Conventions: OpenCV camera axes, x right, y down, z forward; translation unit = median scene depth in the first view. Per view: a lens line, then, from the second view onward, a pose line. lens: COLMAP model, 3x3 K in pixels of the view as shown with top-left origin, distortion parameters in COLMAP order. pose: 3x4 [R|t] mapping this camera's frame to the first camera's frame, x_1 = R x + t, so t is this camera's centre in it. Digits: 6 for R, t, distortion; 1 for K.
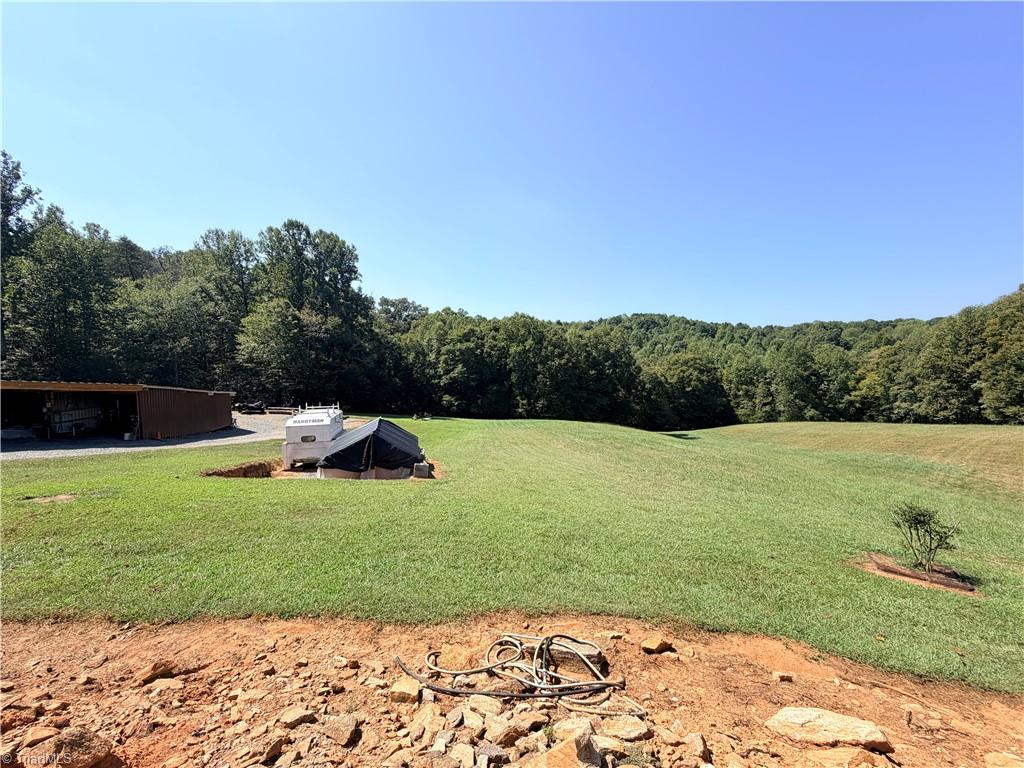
lens RADIAL K [[407.3, 0, 509.0], [0, 407.3, 383.9], [0, 0, 1]] dist [-0.000937, 0.000433]
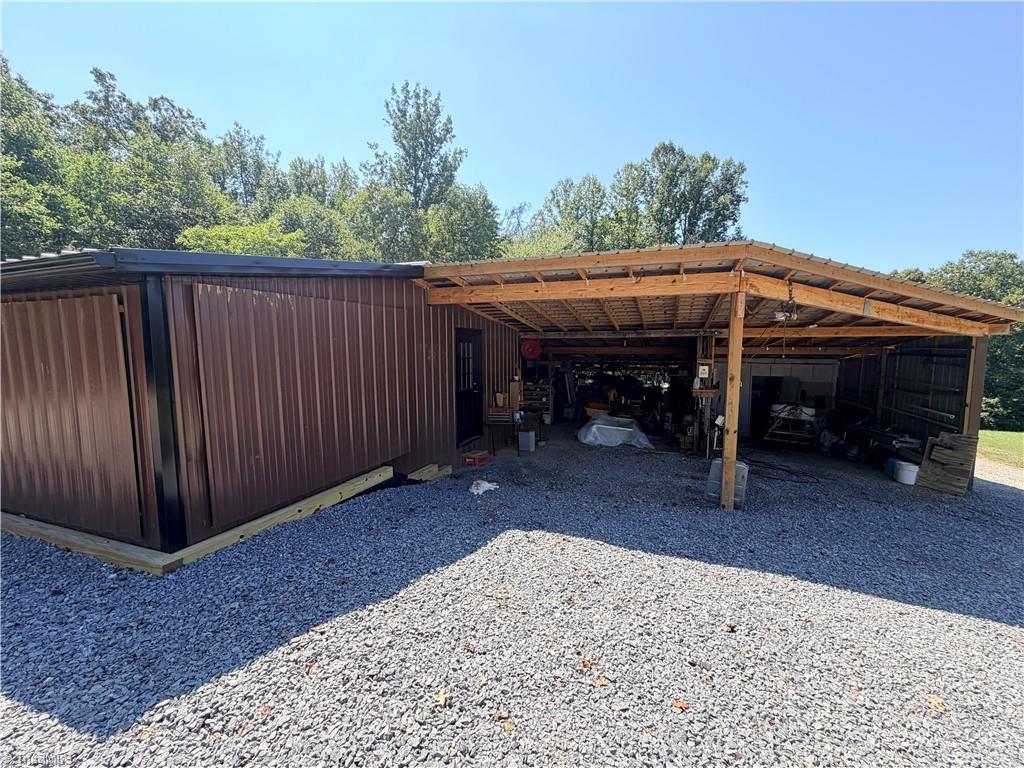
lens RADIAL K [[407.3, 0, 510.4], [0, 407.3, 380.2], [0, 0, 1]] dist [-0.000937, 0.000433]
pose [[0.859854, 0.040304, -0.508947, -0.463639], [-0.026669, 0.999064, 0.034061, 0.022434], [0.509843, -0.015715, 0.860124, 0.245890]]
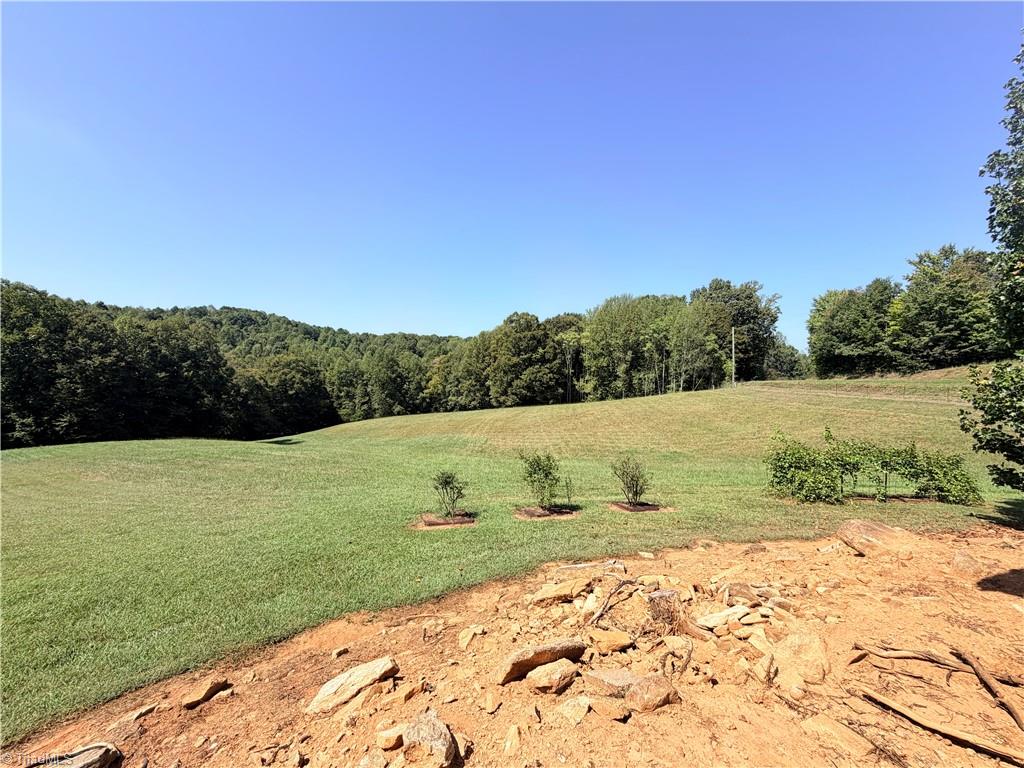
lens RADIAL K [[407.3, 0, 509.1], [0, 407.3, 385.6], [0, 0, 1]] dist [-0.000937, 0.000433]
pose [[0.618286, -0.021120, 0.785669, 0.006805], [0.022665, 0.999702, 0.009037, 0.000183], [-0.785626, 0.012220, 0.618580, -0.002826]]
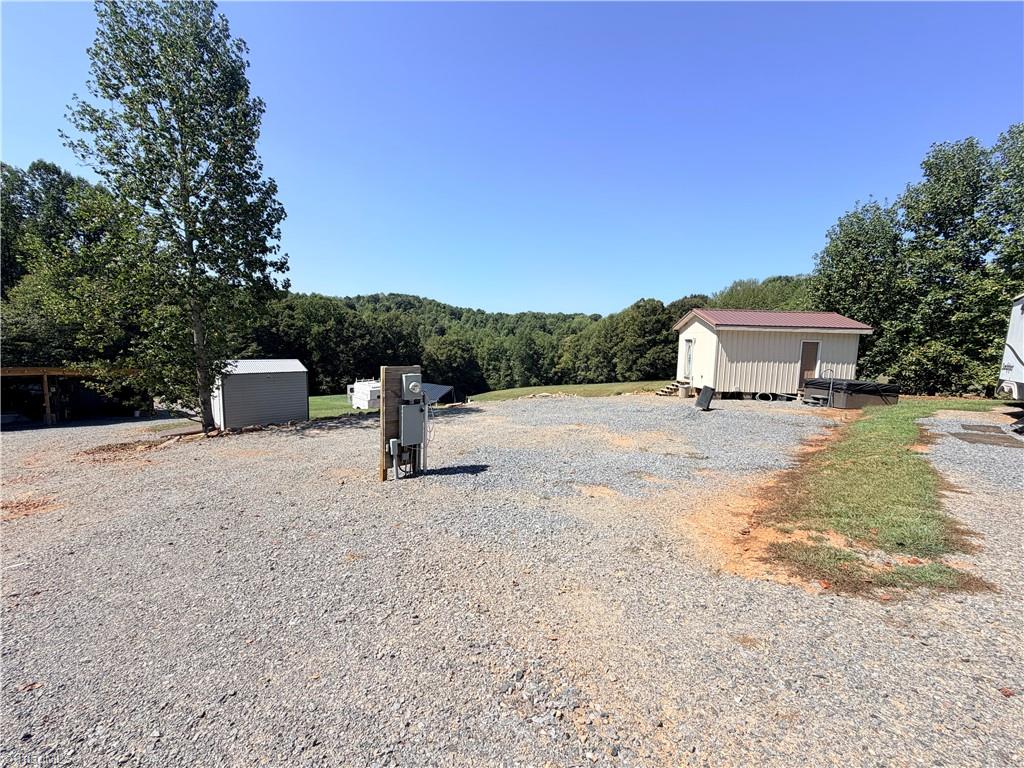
lens RADIAL K [[407.3, 0, 509.4], [0, 407.3, 385.3], [0, 0, 1]] dist [-0.000937, 0.000433]
pose [[0.818758, -0.042524, 0.572561, -0.321951], [0.007067, 0.997924, 0.064011, -0.008365], [-0.574095, -0.048363, 0.817359, -0.247894]]
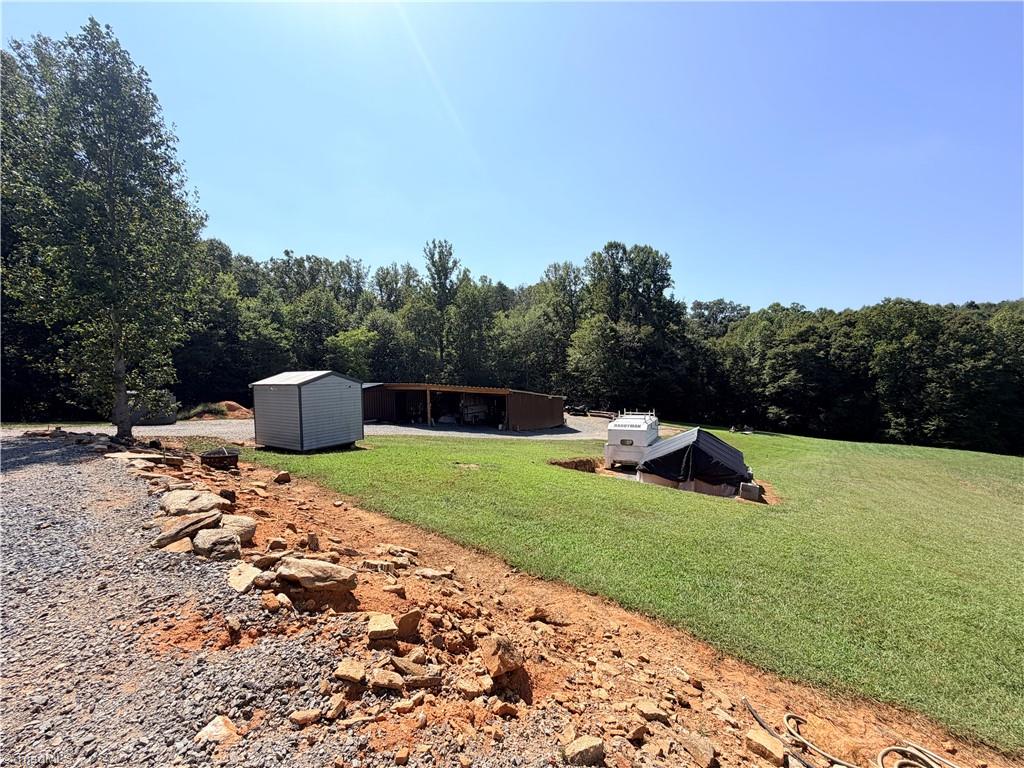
lens RADIAL K [[407.3, 0, 509.5], [0, 407.3, 384.7], [0, 0, 1]] dist [-0.000937, 0.000433]
pose [[0.748025, 0.007468, -0.663629, -0.004116], [-0.018048, 0.999796, -0.009092, -0.000195], [0.663425, 0.018779, 0.748007, -0.001563]]
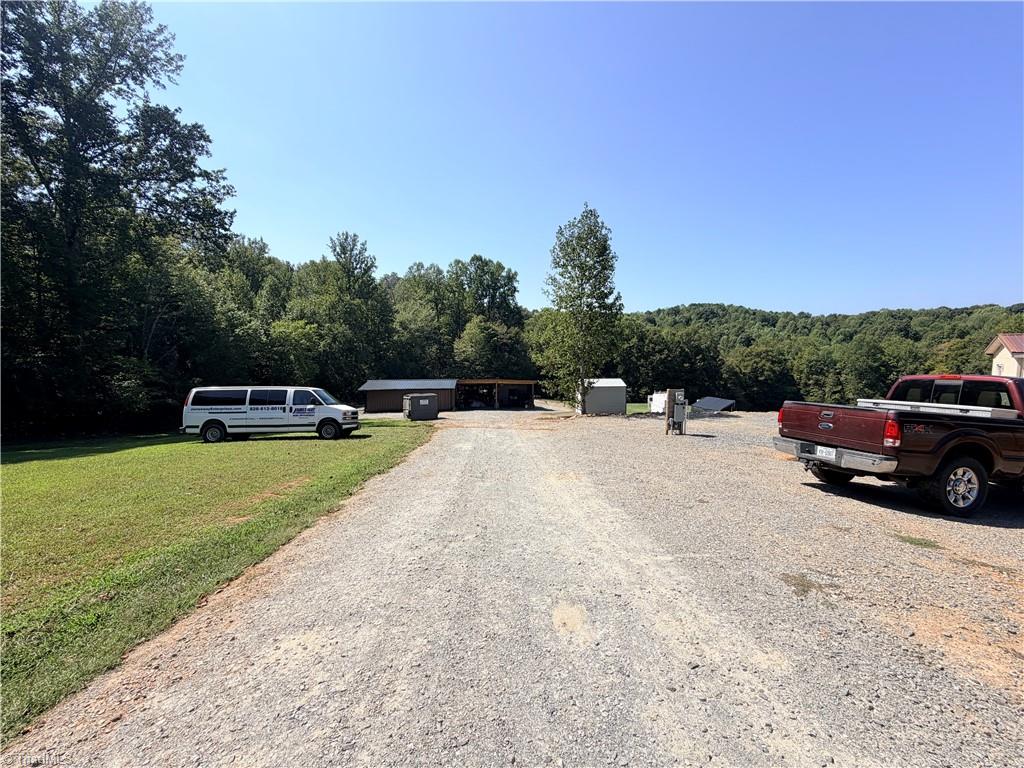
lens RADIAL K [[407.3, 0, 508.2], [0, 407.3, 384.2], [0, 0, 1]] dist [-0.000937, 0.000433]
pose [[0.995864, 0.003396, -0.090791, -0.373991], [-0.000417, 0.999462, 0.032808, -0.019917], [0.090853, -0.032634, 0.995329, -0.438786]]
